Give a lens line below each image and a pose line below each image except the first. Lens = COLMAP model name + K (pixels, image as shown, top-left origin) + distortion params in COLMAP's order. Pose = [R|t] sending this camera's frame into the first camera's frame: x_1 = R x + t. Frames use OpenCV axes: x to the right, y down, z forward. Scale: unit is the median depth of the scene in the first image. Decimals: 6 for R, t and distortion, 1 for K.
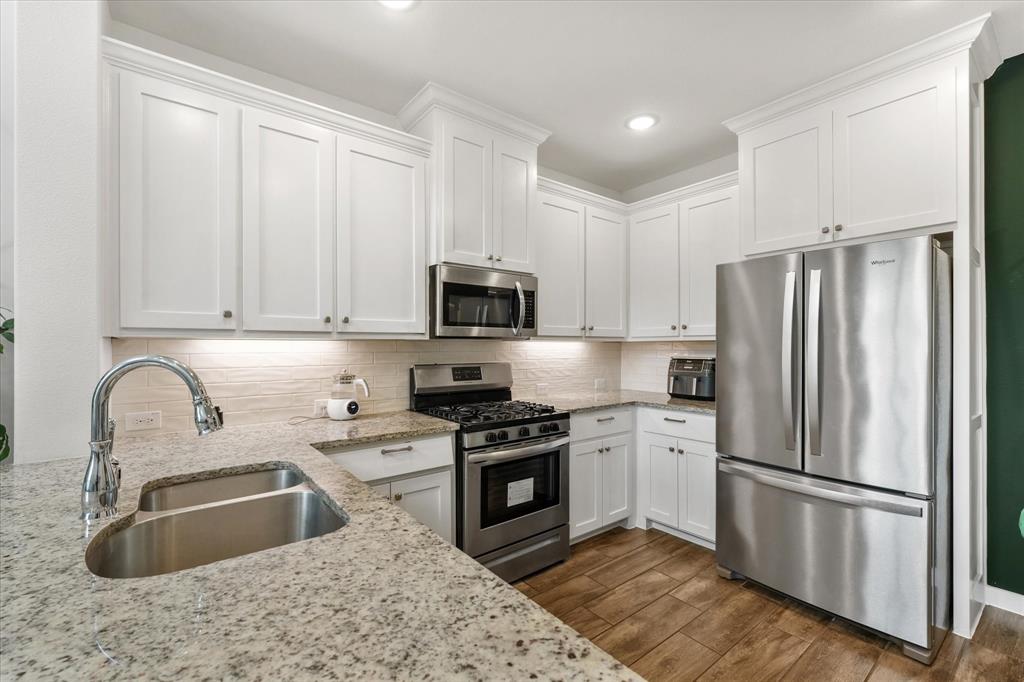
lens RADIAL K [[426.8, 0, 508.8], [0, 426.8, 336.0], [0, 0, 1]] dist [-0.001315, -0.000264]
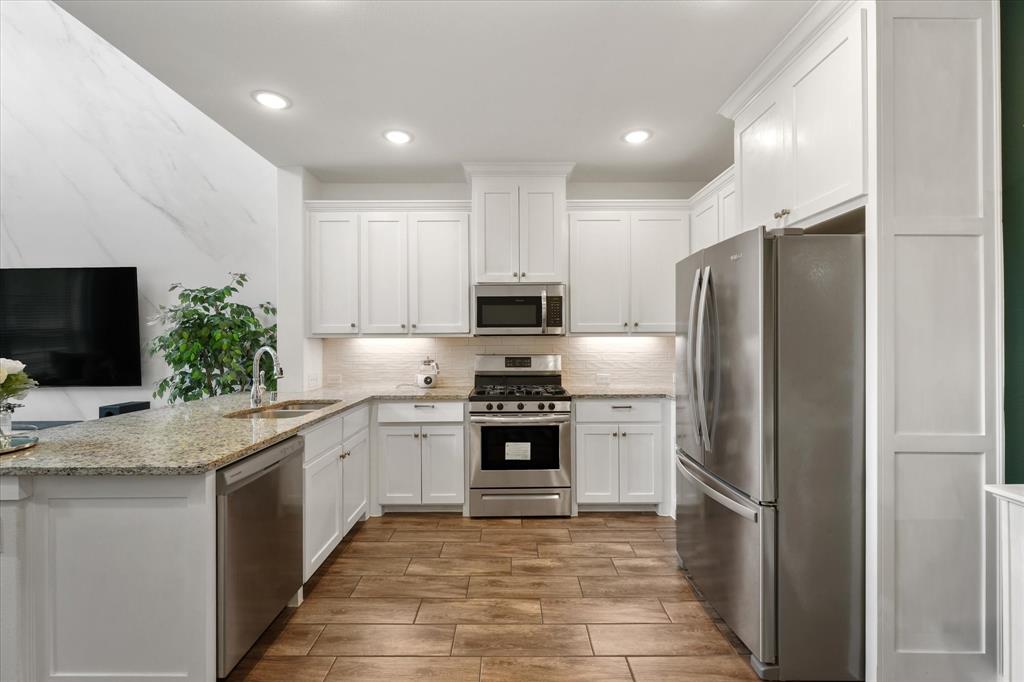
lens RADIAL K [[418.0, 0, 511.1], [0, 418.0, 328.3], [0, 0, 1]] dist [0.001010, -0.000020]
pose [[0.799594, -0.018779, -0.600247, 0.776200], [0.017804, 0.999813, -0.007563, -0.008172], [0.600277, -0.004639, 0.799779, -0.052364]]
